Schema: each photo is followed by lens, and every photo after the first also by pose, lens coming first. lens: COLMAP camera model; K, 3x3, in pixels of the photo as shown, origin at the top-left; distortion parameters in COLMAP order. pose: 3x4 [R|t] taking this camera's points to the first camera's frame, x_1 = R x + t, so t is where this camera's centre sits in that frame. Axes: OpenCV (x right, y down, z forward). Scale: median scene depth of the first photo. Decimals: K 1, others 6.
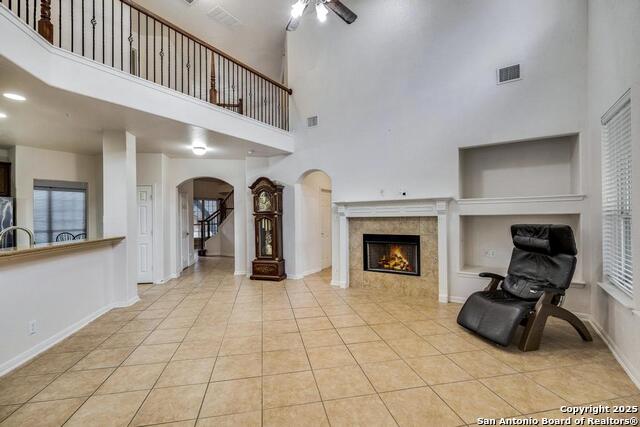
lens RADIAL K [[289.2, 0, 319.4], [0, 289.2, 215.3], [0, 0, 1]] dist [0.012873, -0.000598]
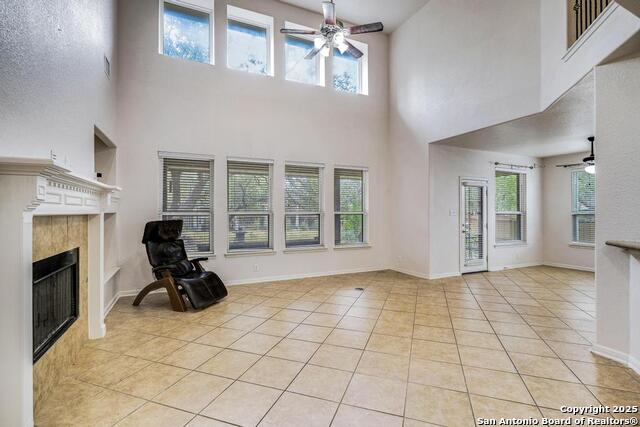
lens RADIAL K [[289.2, 0, 318.0], [0, 289.2, 212.8], [0, 0, 1]] dist [0.012873, -0.000598]
pose [[-0.853115, 0.017739, 0.521421, -0.361329], [0.012821, 0.999833, -0.013037, 0.013461], [-0.521565, -0.004437, -0.853200, 1.215606]]
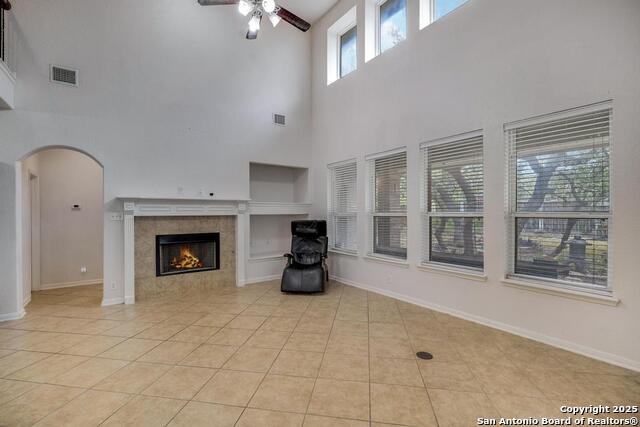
lens RADIAL K [[289.2, 0, 318.5], [0, 289.2, 214.0], [0, 0, 1]] dist [0.012873, -0.000598]
pose [[0.358589, 0.006955, 0.933470, -0.540270], [-0.001869, 0.999976, -0.006733, 0.004699], [-0.933494, 0.000669, 0.358593, 0.238695]]
